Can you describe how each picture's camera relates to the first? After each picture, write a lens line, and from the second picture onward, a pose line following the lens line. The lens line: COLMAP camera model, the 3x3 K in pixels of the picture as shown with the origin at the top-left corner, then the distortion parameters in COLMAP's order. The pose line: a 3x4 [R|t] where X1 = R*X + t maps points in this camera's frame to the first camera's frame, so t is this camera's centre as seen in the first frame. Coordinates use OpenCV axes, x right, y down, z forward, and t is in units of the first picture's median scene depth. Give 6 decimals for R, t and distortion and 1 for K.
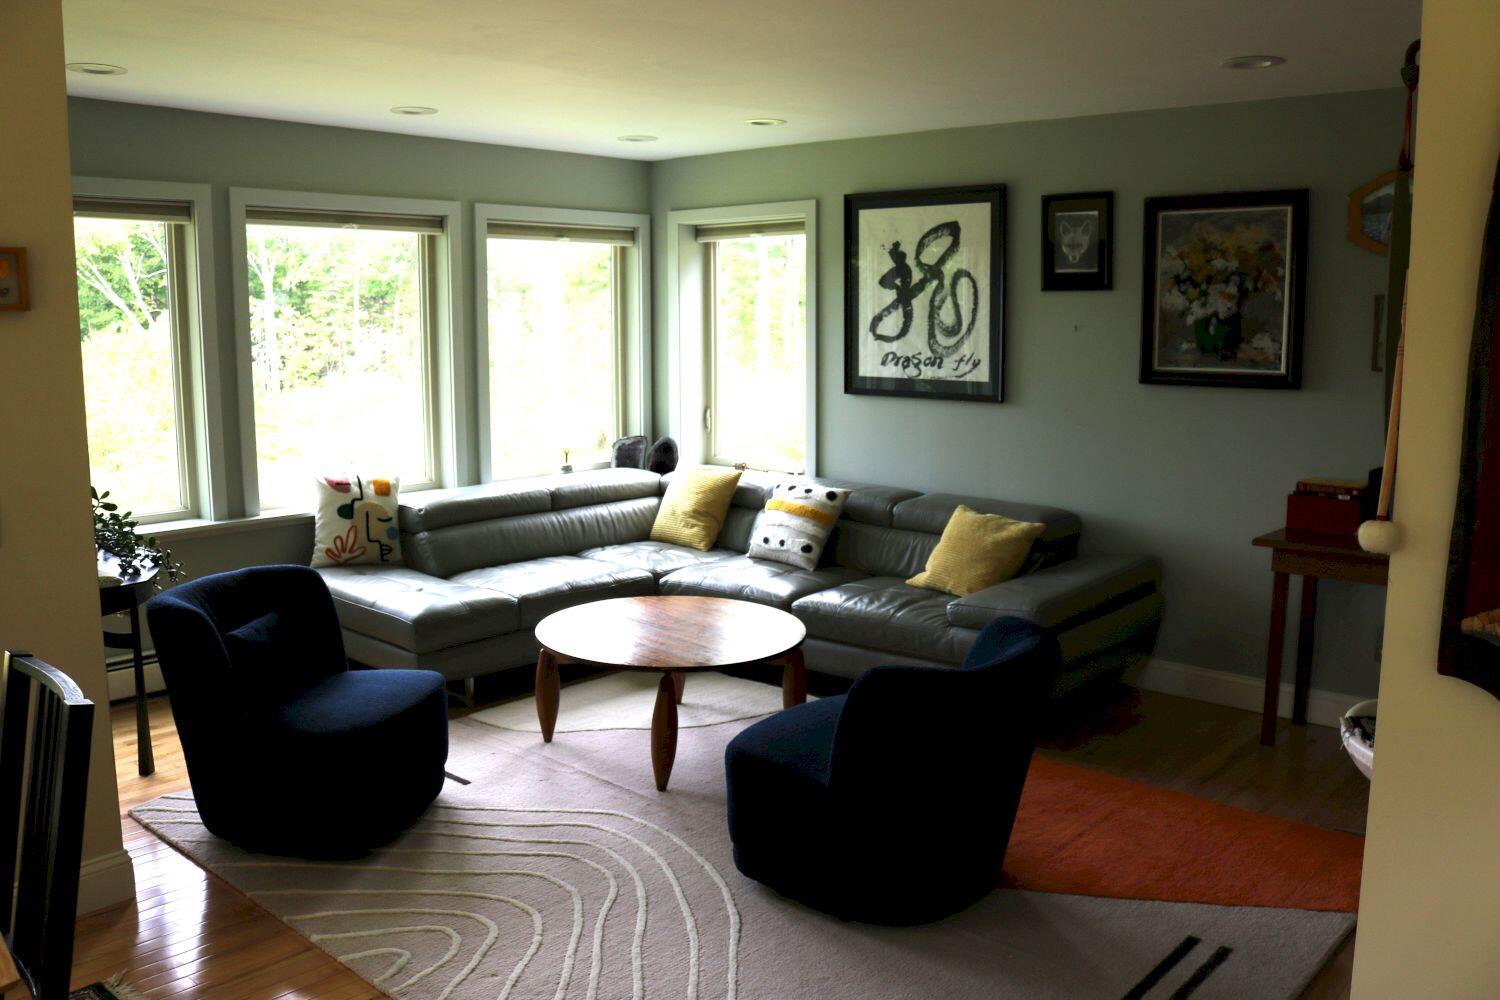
lens RADIAL K [[1246.0, 0, 750.0], [0, 1246.0, 500.0], [0, 0, 1]] dist [-0.151551, 0.130505]
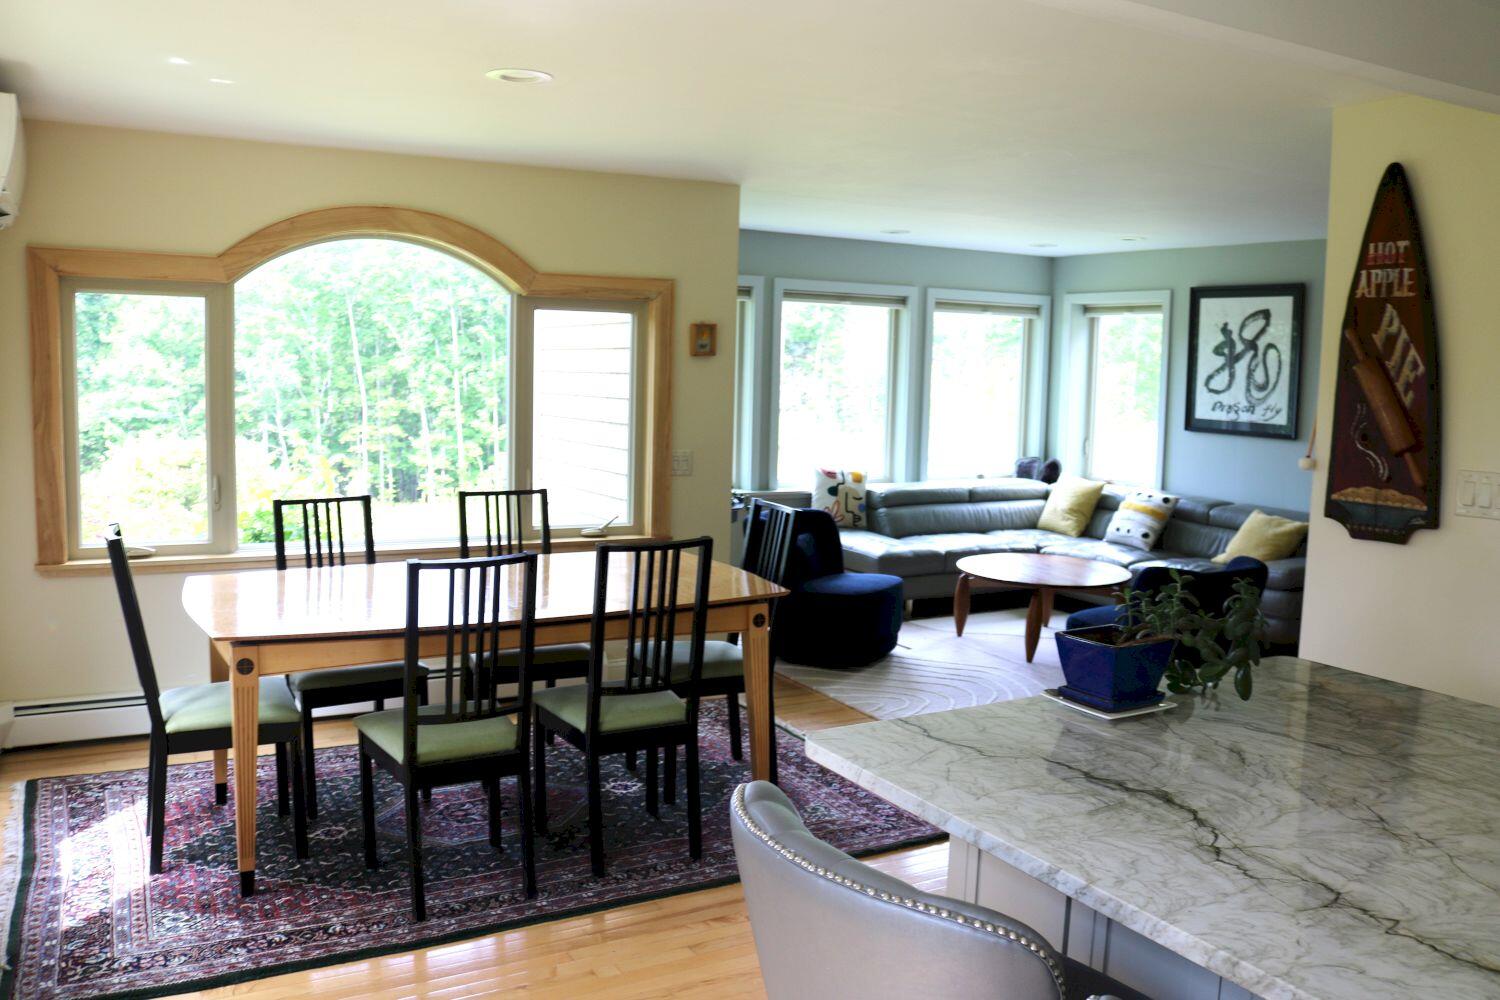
lens RADIAL K [[1246.0, 0, 750.0], [0, 1246.0, 500.0], [0, 0, 1]] dist [-0.151551, 0.130505]
pose [[0.946898, 0.057988, -0.316262, 0.056395], [-0.070493, 0.997113, -0.028233, 0.066926], [0.313711, 0.049029, 0.948252, -0.458205]]
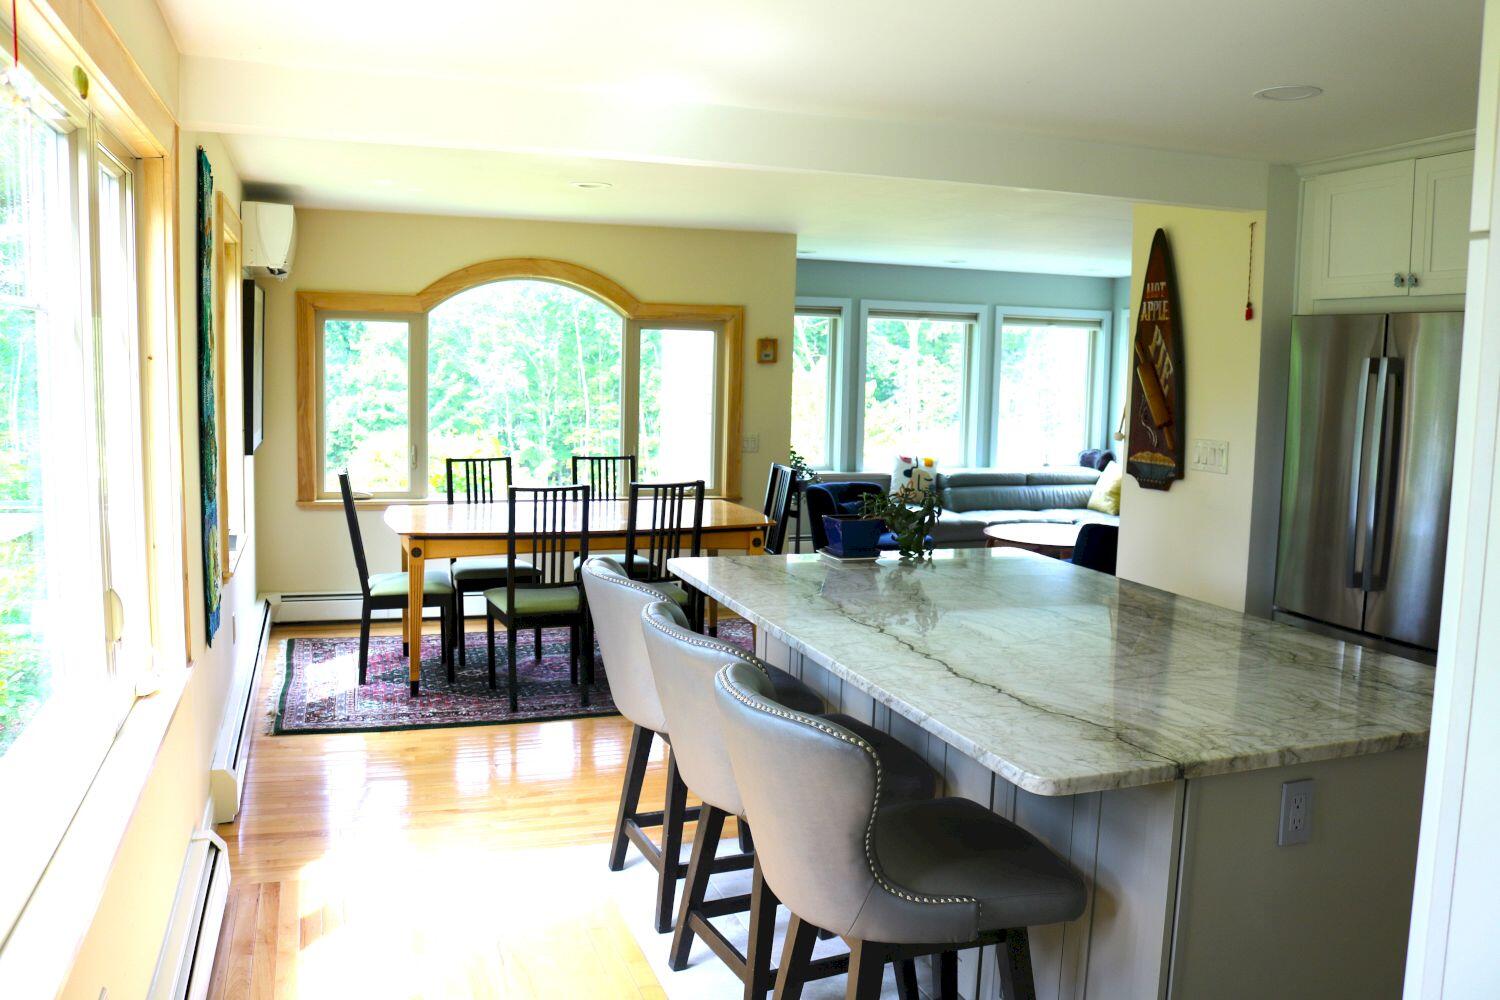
lens RADIAL K [[1246.0, 0, 750.0], [0, 1246.0, 500.0], [0, 0, 1]] dist [-0.151551, 0.130505]
pose [[0.874606, 0.071817, -0.479486, 0.341282], [-0.092324, 0.995542, -0.019293, 0.101003], [0.475963, 0.061142, 0.877337, -0.707384]]
